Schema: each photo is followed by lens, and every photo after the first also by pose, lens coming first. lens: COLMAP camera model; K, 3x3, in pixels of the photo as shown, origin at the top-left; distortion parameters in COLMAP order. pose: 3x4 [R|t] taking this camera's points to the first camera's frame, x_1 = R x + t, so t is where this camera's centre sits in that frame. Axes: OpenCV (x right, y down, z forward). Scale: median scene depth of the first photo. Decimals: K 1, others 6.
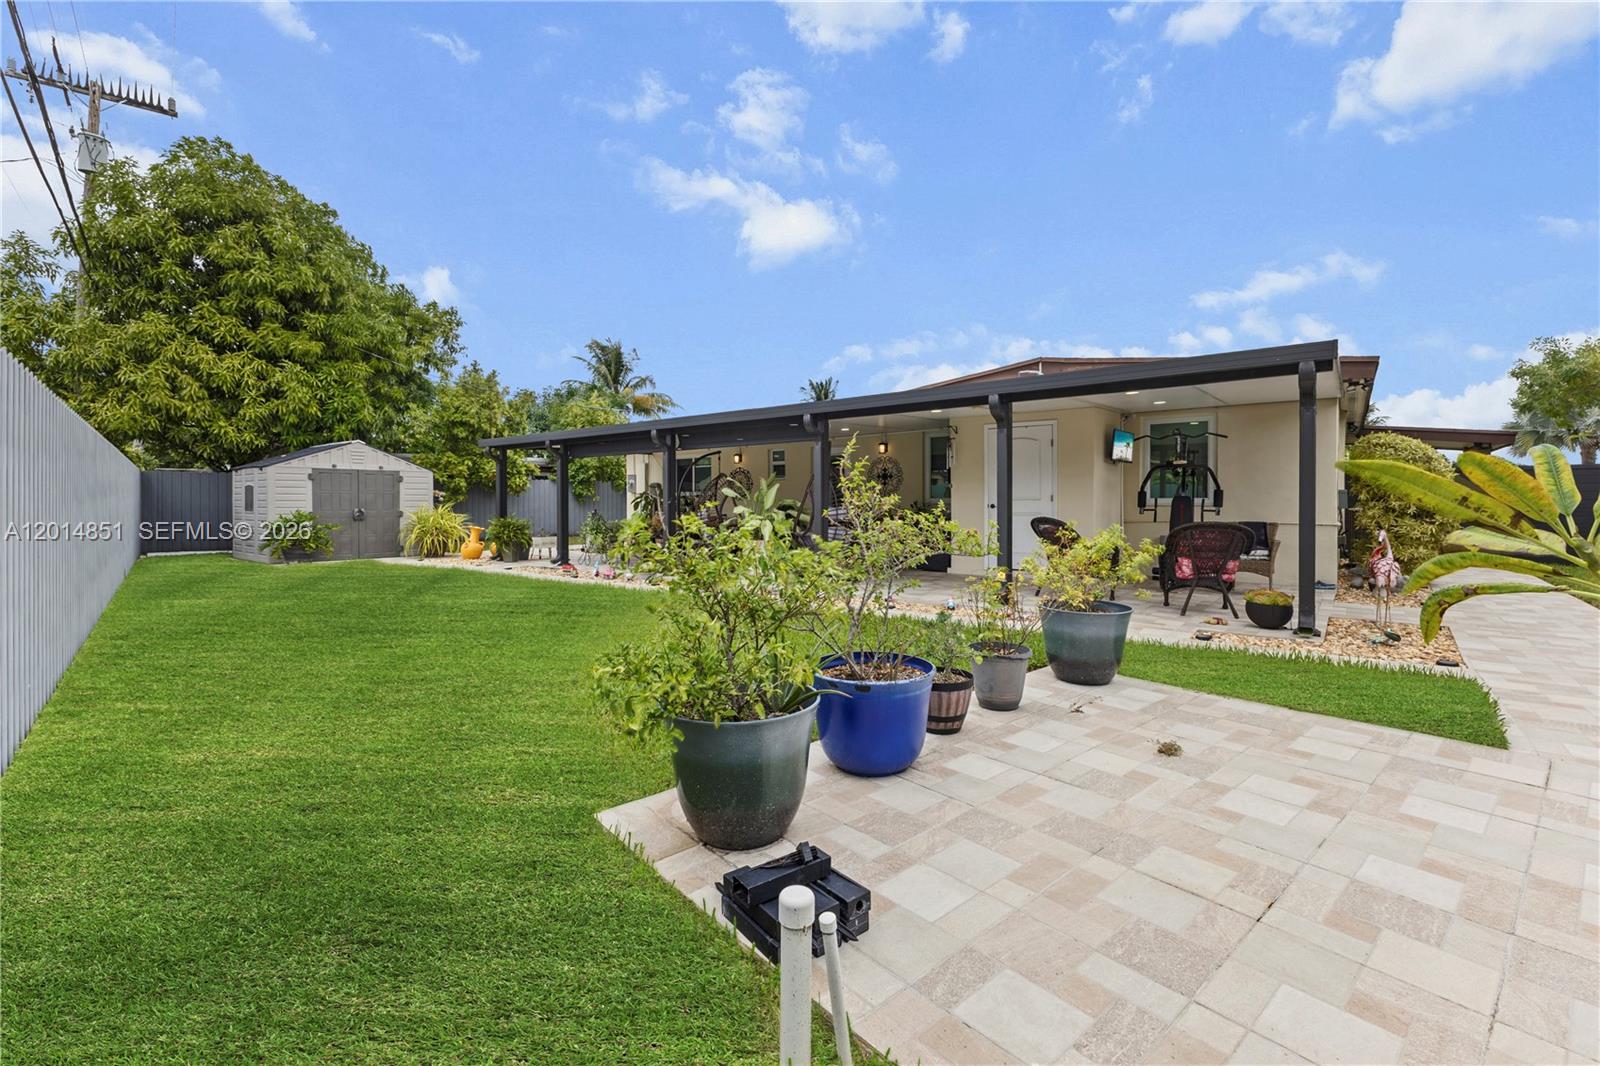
lens RADIAL K [[701.6, 0, 806.6], [0, 701.6, 503.5], [0, 0, 1]] dist [0.003292, -0.000510]
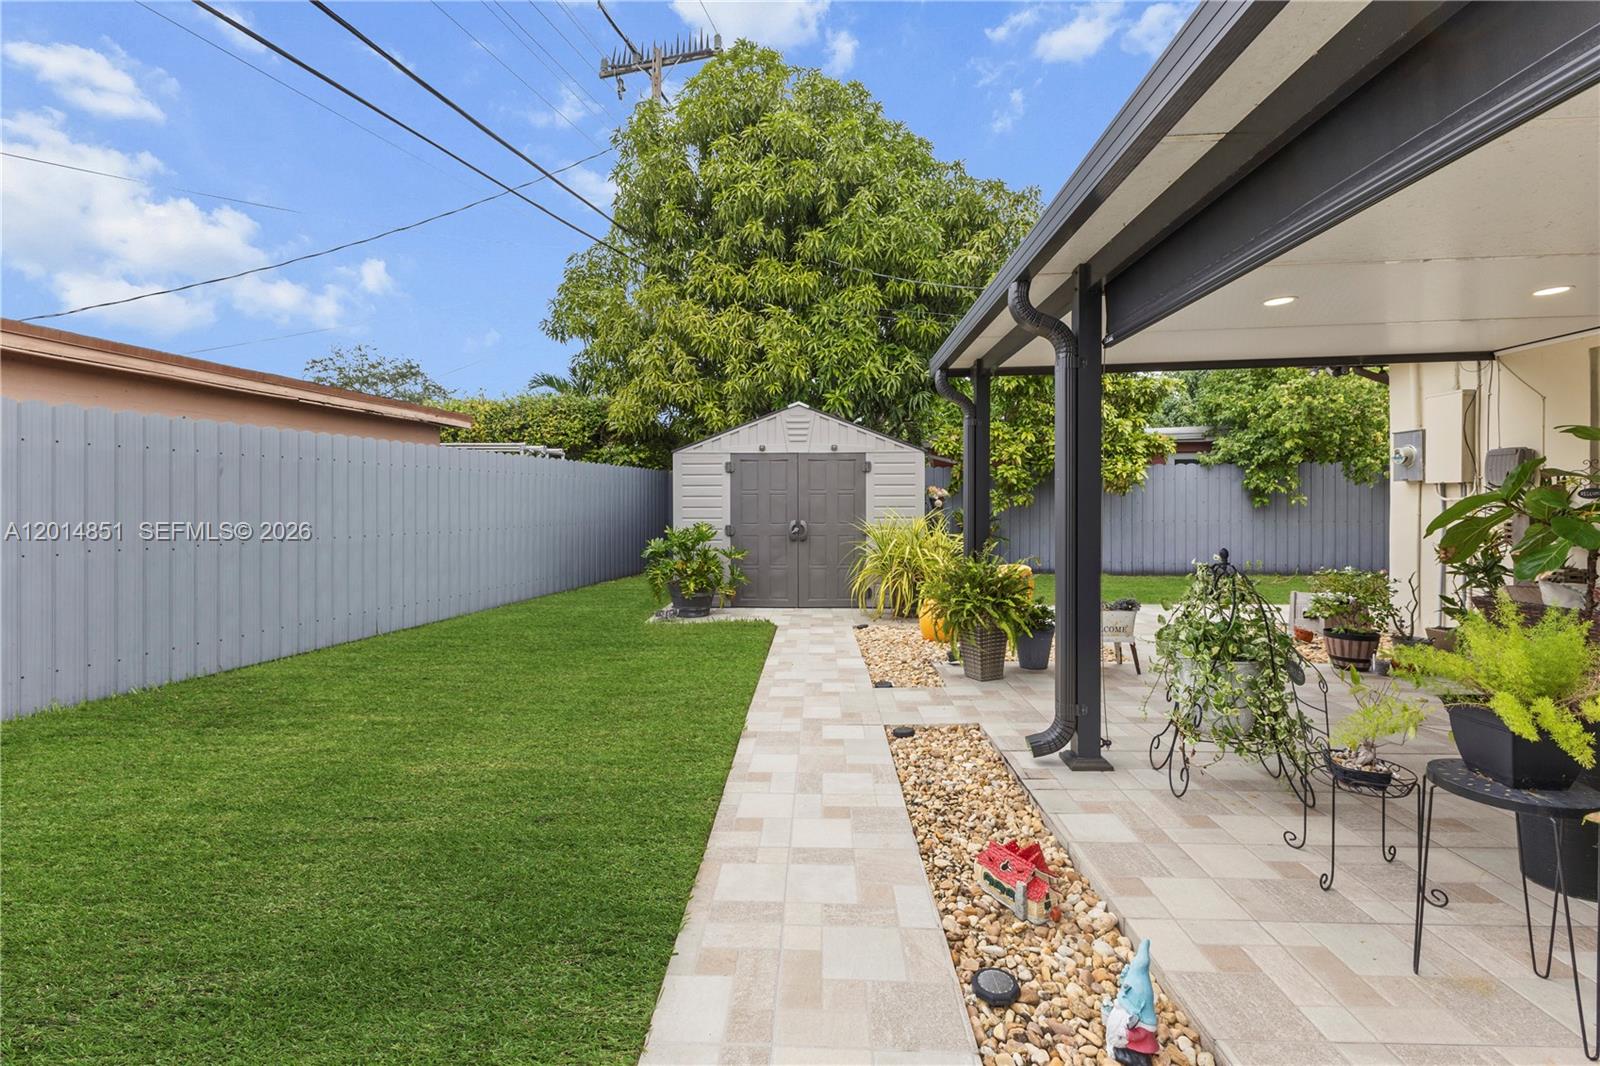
lens RADIAL K [[702.3, 0, 800.5], [0, 702.3, 511.3], [0, 0, 1]] dist [0.006541, 0.000778]
pose [[0.590486, 0.007054, -0.807017, -0.166256], [0.001728, 0.999948, 0.010005, -0.006066], [0.807046, -0.007302, 0.590443, 0.633511]]
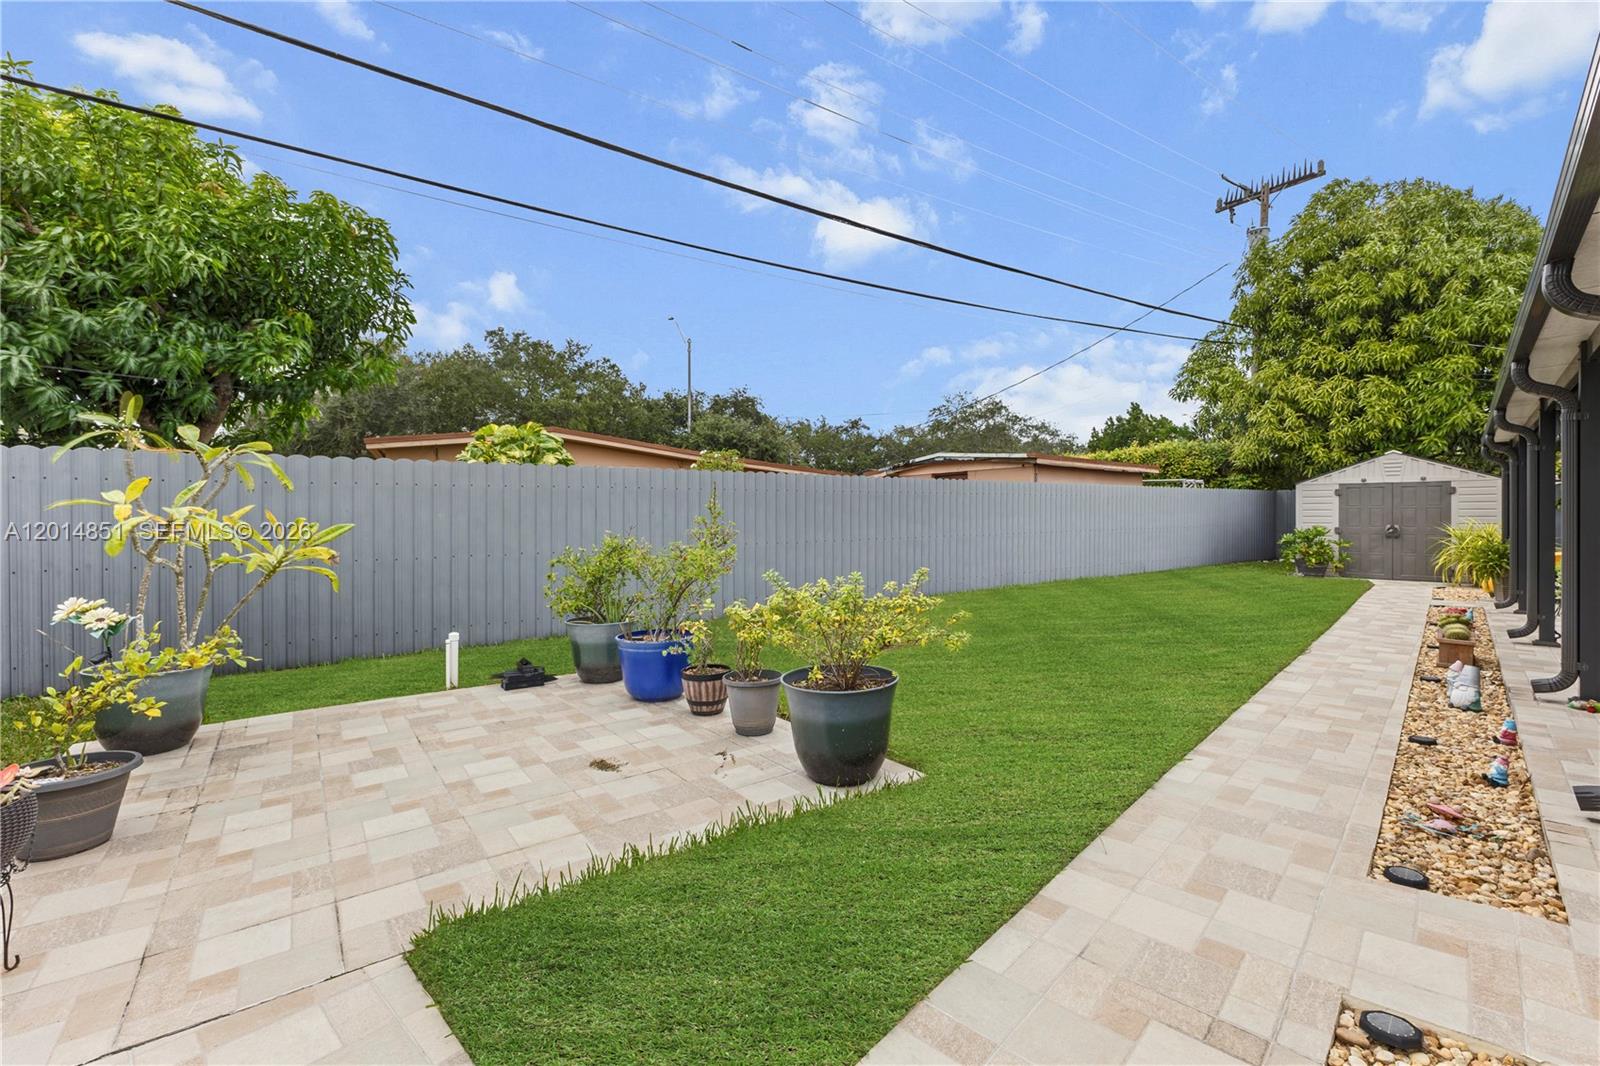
lens RADIAL K [[696.5, 0, 800.6], [0, 696.5, 524.9], [0, 0, 1]] dist [-0.001077, -0.000182]
pose [[-0.083773, 0.017432, -0.996332, 0.324306], [0.001594, 0.999848, 0.017359, -0.009726], [0.996484, -0.000134, -0.083789, 0.288150]]
